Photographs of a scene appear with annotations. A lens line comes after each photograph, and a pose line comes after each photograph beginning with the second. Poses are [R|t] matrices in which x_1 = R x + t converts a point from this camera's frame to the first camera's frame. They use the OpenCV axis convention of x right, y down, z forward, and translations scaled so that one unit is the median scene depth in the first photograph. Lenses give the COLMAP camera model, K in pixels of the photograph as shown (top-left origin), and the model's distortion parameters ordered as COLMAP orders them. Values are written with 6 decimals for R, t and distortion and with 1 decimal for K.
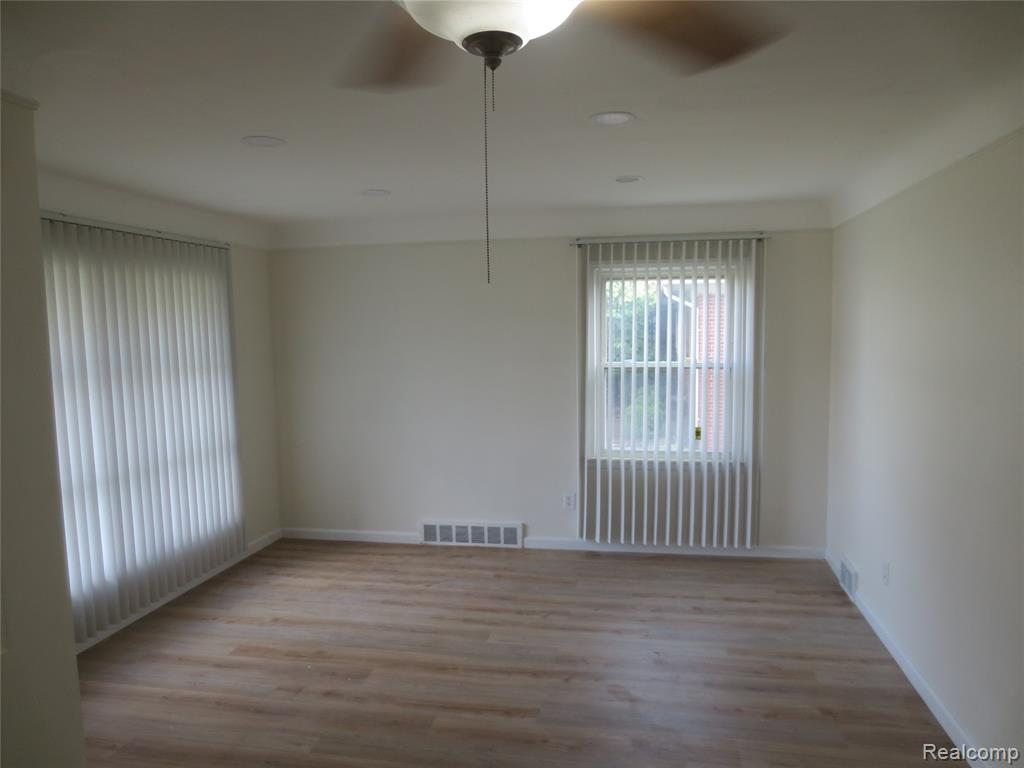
lens RADIAL K [[729.1, 0, 508.5], [0, 729.1, 390.7], [0, 0, 1]] dist [-0.027638, 0.007902]
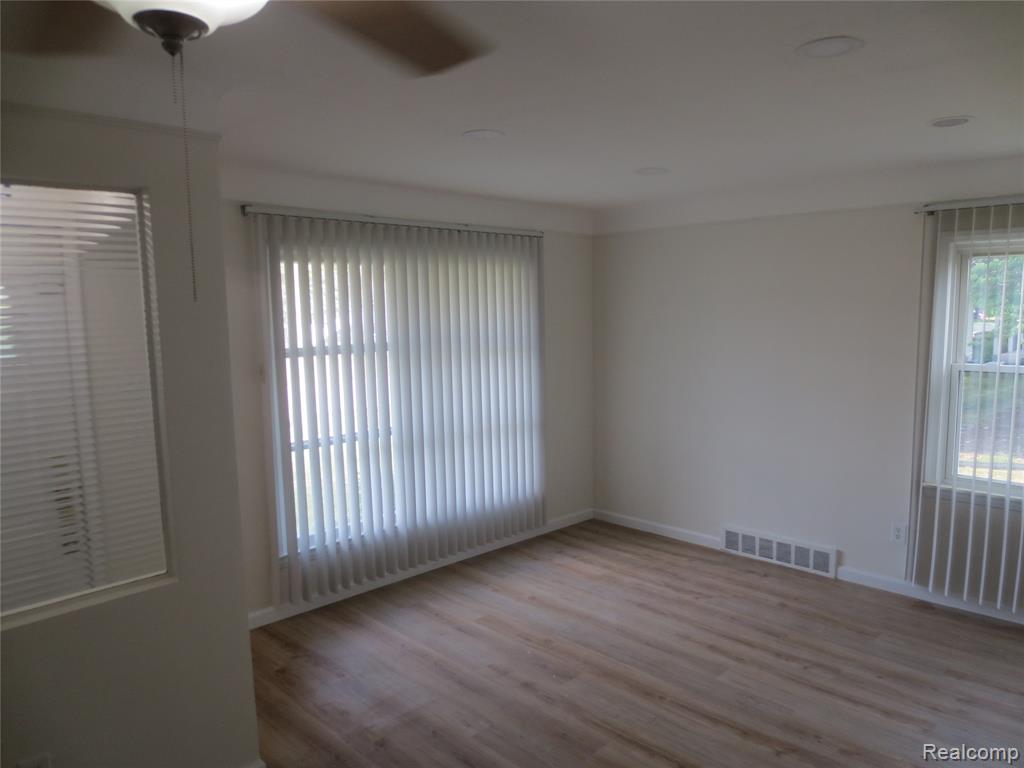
lens RADIAL K [[729.1, 0, 509.9], [0, 729.1, 375.0], [0, 0, 1]] dist [-0.027638, 0.007902]
pose [[0.825165, 0.059225, -0.561778, 0.193987], [-0.053485, 0.998212, 0.026674, -0.024088], [0.562354, 0.008036, 0.826858, 0.113111]]
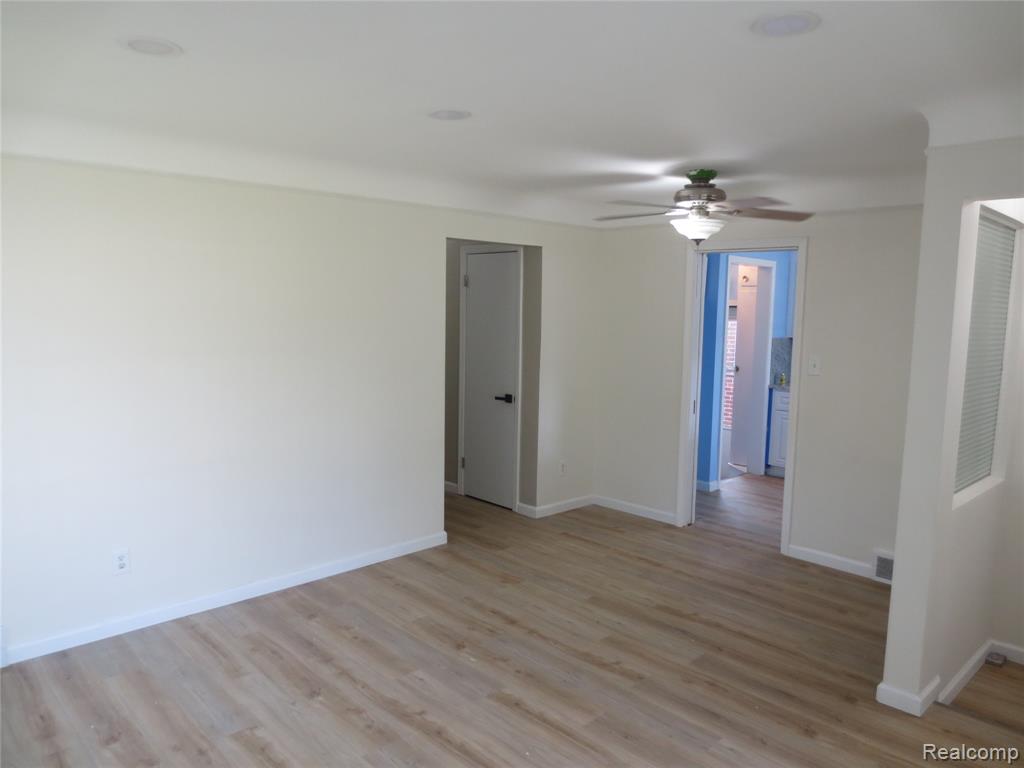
lens RADIAL K [[729.1, 0, 514.5], [0, 729.1, 374.9], [0, 0, 1]] dist [-0.027638, 0.007902]
pose [[-0.820601, -0.049736, 0.569334, -0.359702], [0.052200, 0.985519, 0.161331, -0.100376], [-0.569113, 0.162107, -0.806121, 1.163194]]
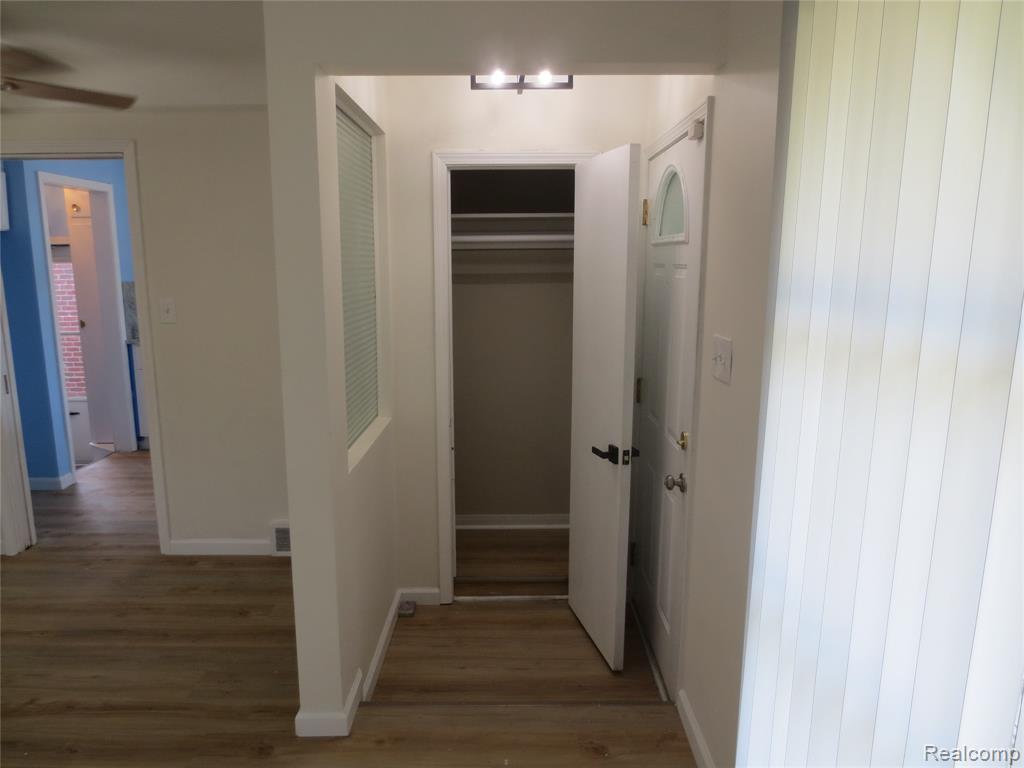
lens RADIAL K [[729.1, 0, 505.1], [0, 729.1, 386.9], [0, 0, 1]] dist [-0.027638, 0.007902]
pose [[-0.982046, 0.062125, -0.178116, -0.340222], [0.011184, 0.961728, 0.273777, -0.059444], [0.188308, 0.266870, -0.945156, 0.939387]]
